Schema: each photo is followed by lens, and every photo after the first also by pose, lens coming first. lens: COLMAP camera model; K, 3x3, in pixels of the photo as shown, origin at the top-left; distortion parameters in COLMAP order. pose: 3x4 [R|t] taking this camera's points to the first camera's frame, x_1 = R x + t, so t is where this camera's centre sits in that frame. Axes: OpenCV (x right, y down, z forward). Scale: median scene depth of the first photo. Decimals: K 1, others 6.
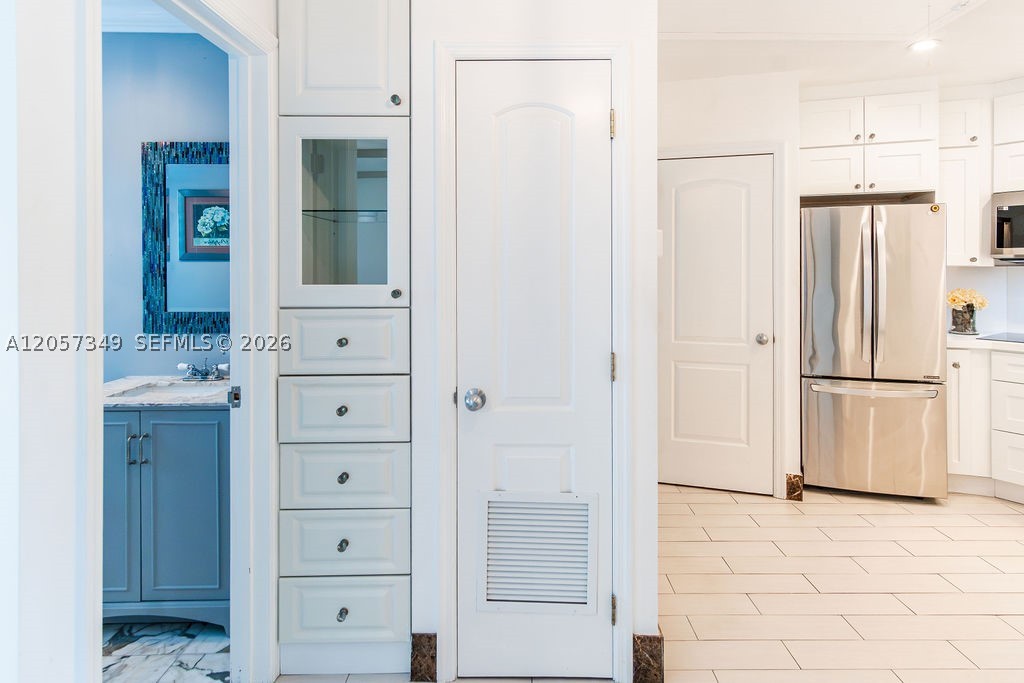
lens RADIAL K [[553.0, 0, 532.1], [0, 553.0, 267.5], [0, 0, 1]] dist [0.006389, 0.001384]
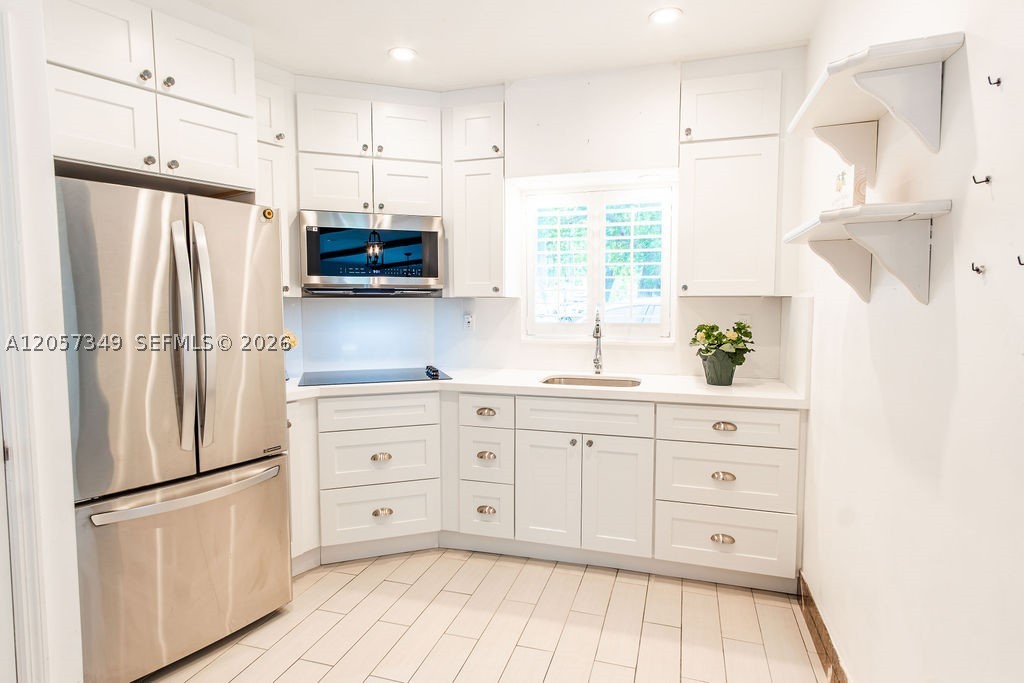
lens RADIAL K [[553.0, 0, 516.8], [0, 553.0, 342.0], [0, 0, 1]] dist [0.006389, 0.001384]
pose [[0.315110, -0.069451, 0.946511, 0.139105], [0.003553, 0.997398, 0.072002, 0.006619], [-0.949049, -0.019326, 0.314537, 0.452673]]
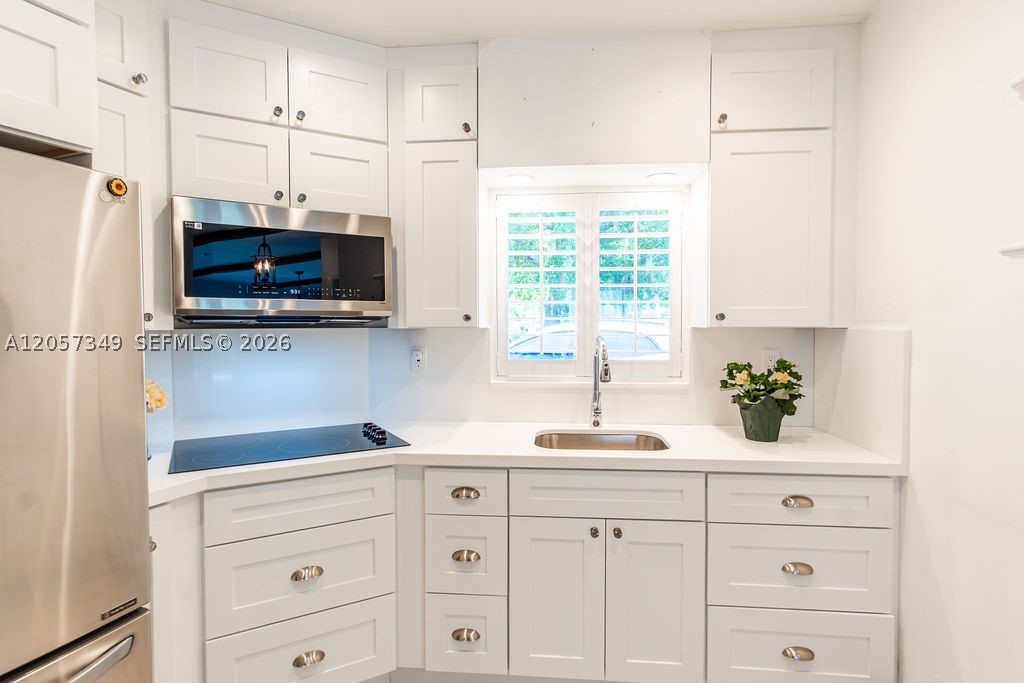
lens RADIAL K [[553.0, 0, 516.5], [0, 553.0, 343.4], [0, 0, 1]] dist [0.006389, 0.001384]
pose [[0.115642, -0.033380, 0.992730, 0.345406], [0.004644, 0.999442, 0.033065, -0.005545], [-0.993280, 0.000786, 0.115733, 0.641453]]
